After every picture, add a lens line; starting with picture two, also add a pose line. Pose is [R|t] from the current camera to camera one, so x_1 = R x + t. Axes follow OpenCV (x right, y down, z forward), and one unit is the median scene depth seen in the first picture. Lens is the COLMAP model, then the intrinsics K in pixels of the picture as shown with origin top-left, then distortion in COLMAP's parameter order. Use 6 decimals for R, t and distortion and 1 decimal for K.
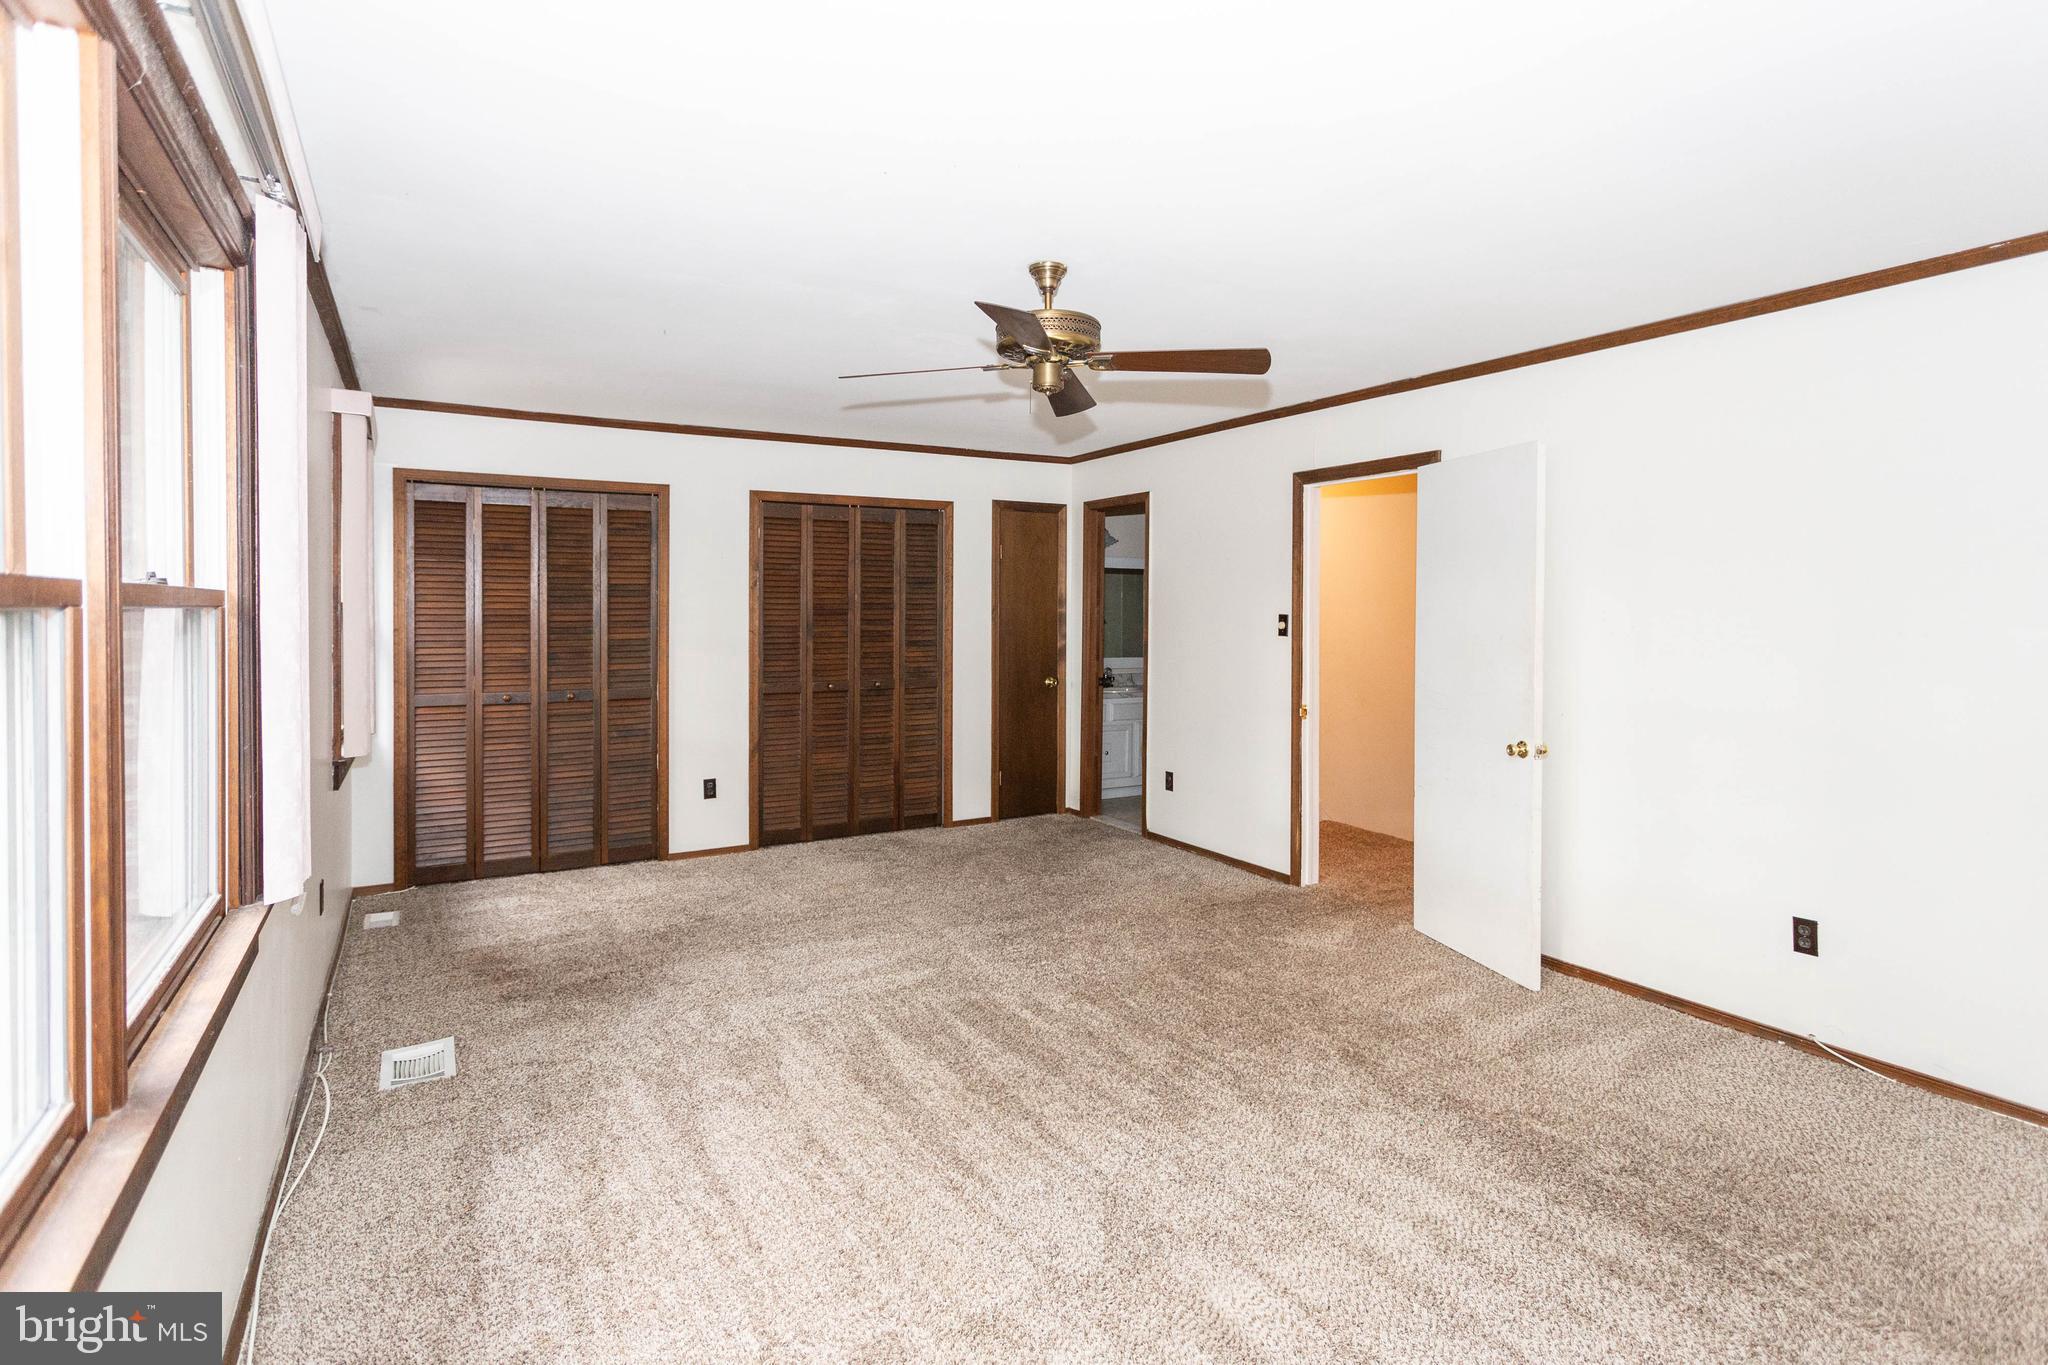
lens RADIAL K [[1040.7, 0, 972.0], [0, 1040.7, 615.8], [0, 0, 1]] dist [0.000197, 0.000629]
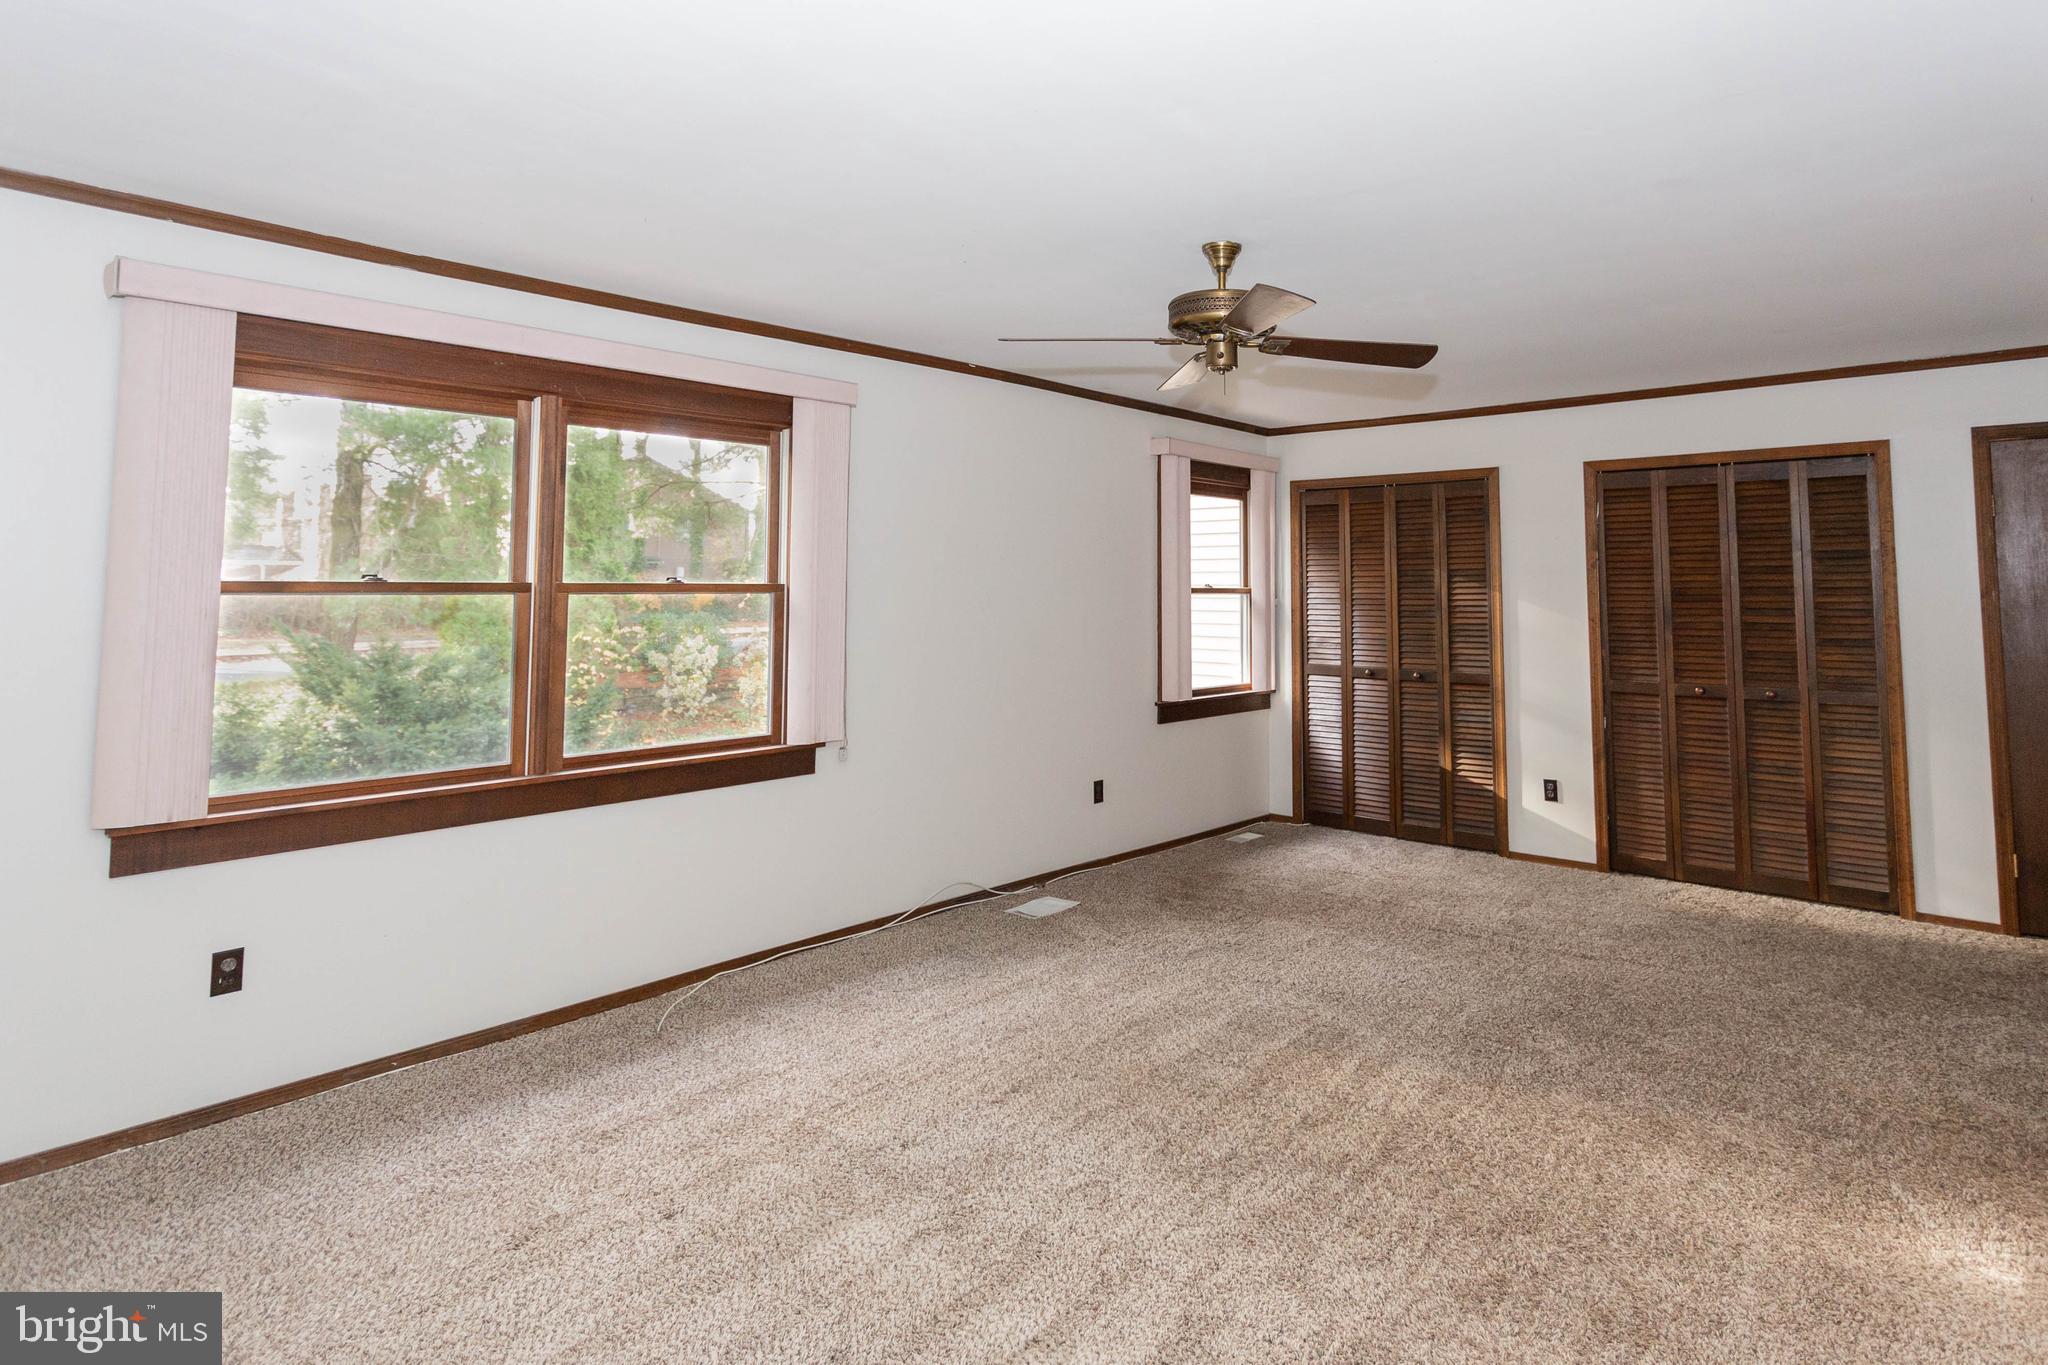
lens RADIAL K [[1074.9, 0, 1109.6], [0, 1074.9, 506.5], [0, 0, 1]] dist [0.001576, -0.000061]
pose [[0.362755, -0.075288, -0.928838, 0.489708], [-0.007442, 0.996465, -0.083676, -0.001215], [0.931855, 0.037266, 0.360912, 0.274162]]
